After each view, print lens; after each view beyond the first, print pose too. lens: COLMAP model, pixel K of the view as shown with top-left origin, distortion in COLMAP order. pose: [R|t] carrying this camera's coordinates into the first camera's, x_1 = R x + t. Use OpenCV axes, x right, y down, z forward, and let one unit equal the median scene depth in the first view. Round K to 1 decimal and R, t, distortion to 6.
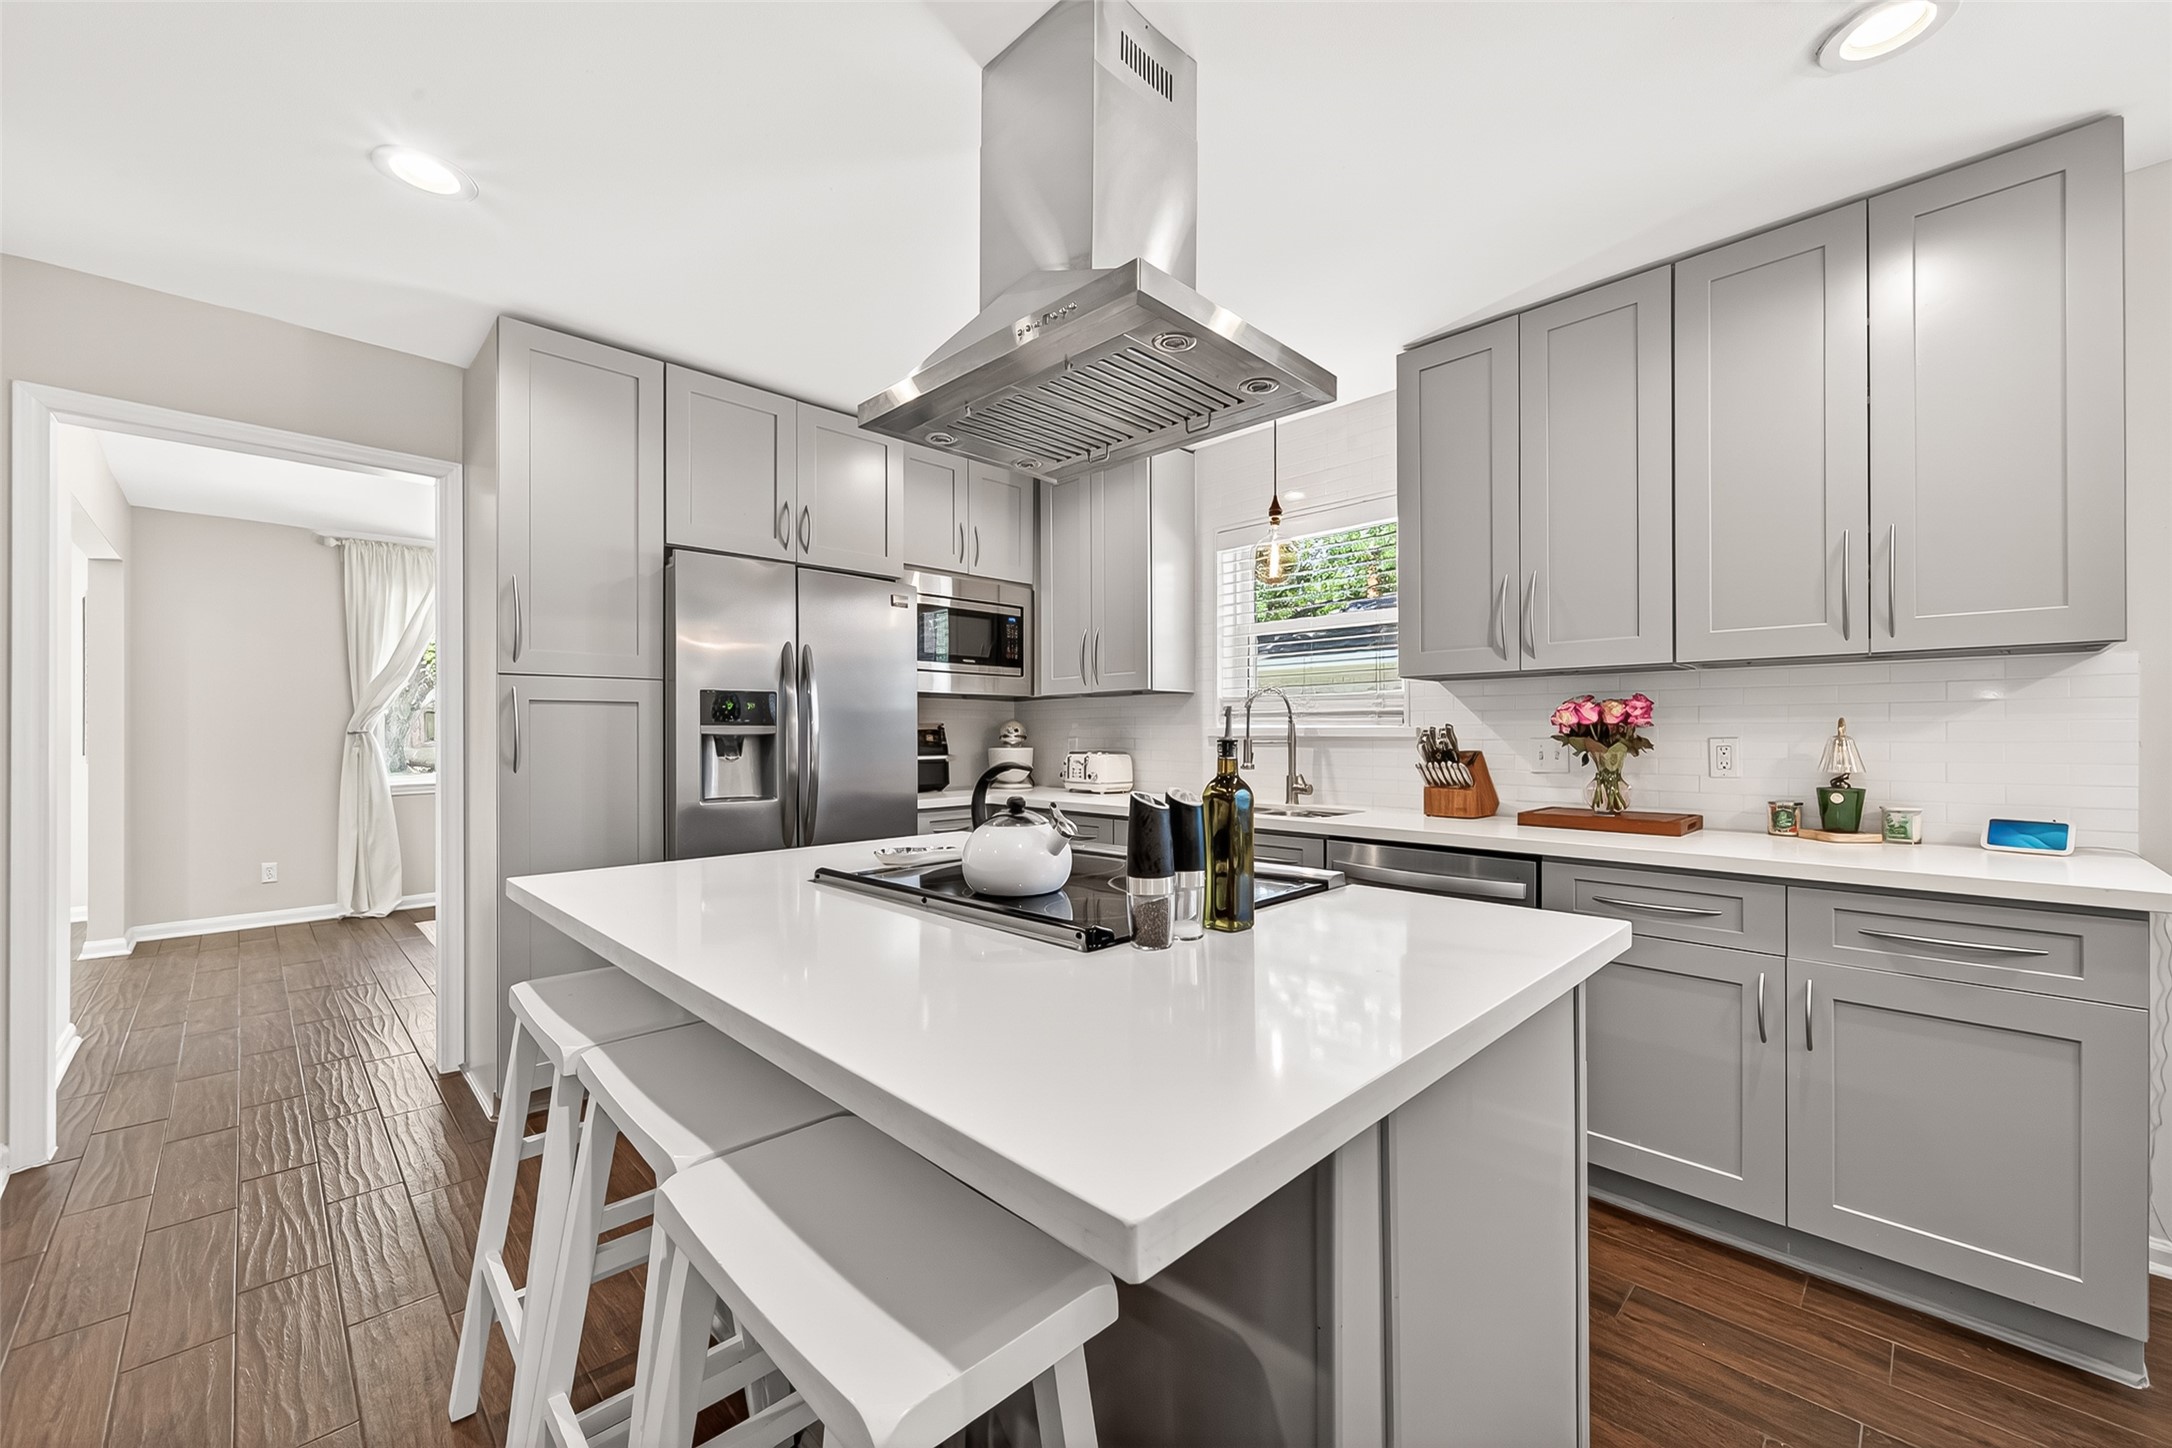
lens RADIAL K [[845.9, 0, 1095.6], [0, 845.9, 730.3], [0, 0, 1]] dist [0.002858, -0.000357]
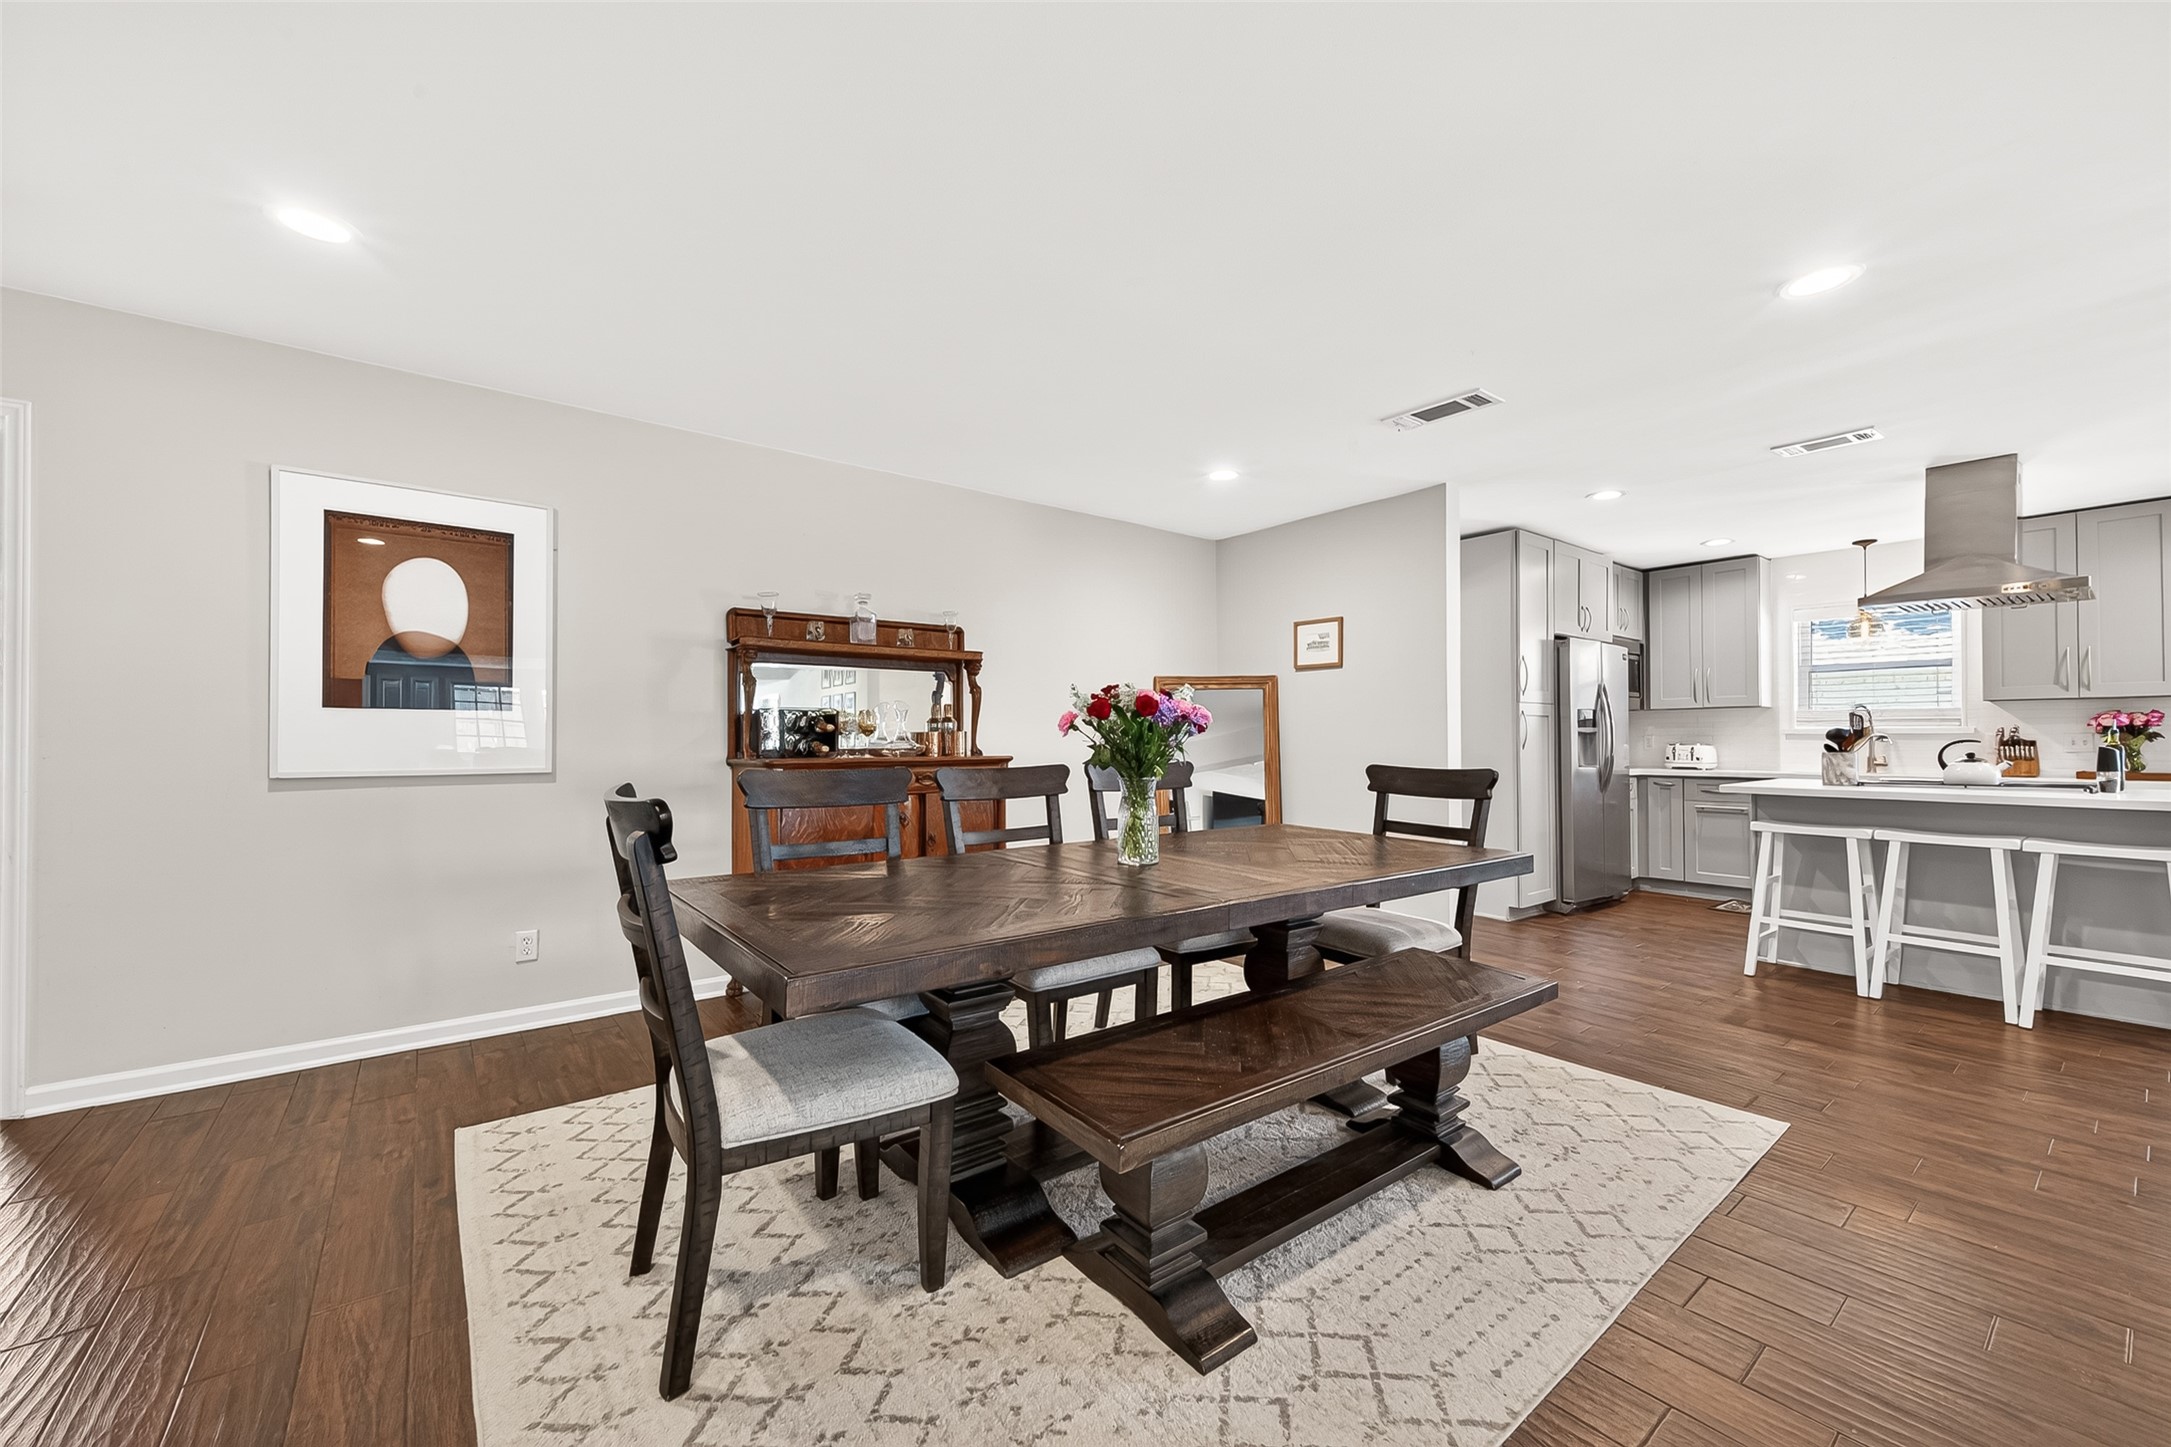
lens RADIAL K [[845.5, 0, 1095.1], [0, 845.5, 729.8], [0, 0, 1]] dist [0.002858, -0.000357]
pose [[0.992424, 0.002195, -0.122839, -1.245316], [-0.003133, 0.999967, -0.007439, 0.020117], [0.122819, 0.007767, 0.992399, -0.997241]]
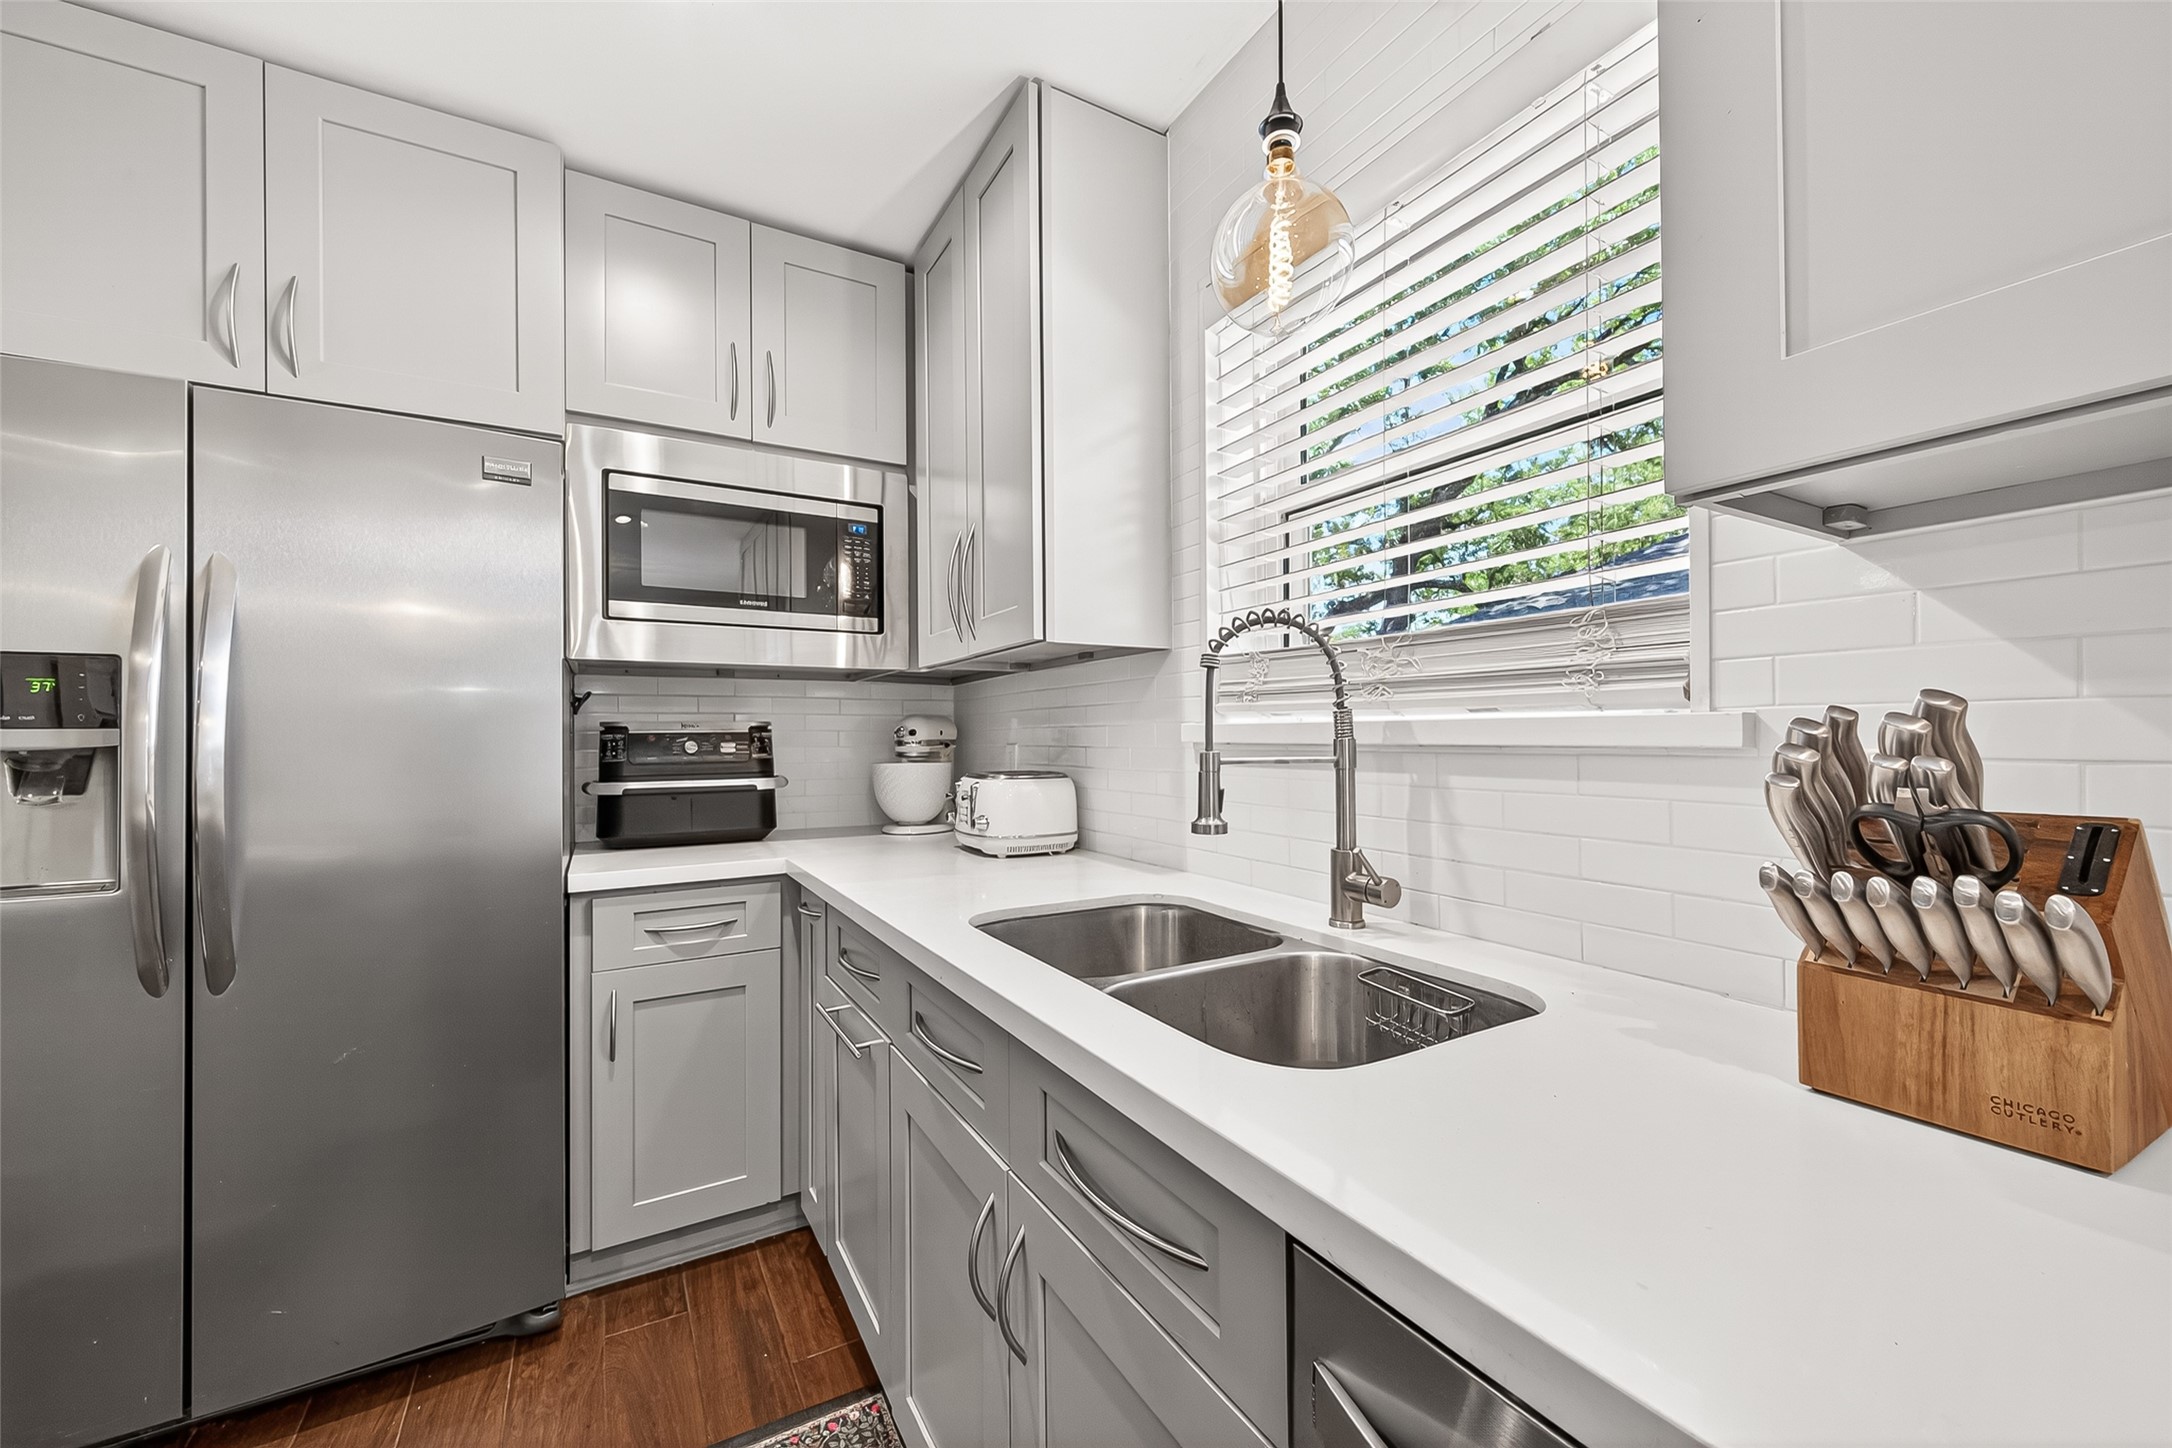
lens RADIAL K [[843.9, 0, 1096.5], [0, 843.9, 734.8], [0, 0, 1]] dist [0.002094, 0.000030]
pose [[0.967656, -0.007632, -0.252156, 0.246160], [0.008755, 0.999956, 0.003333, 0.001056], [0.252120, -0.005433, 0.967681, 0.687587]]
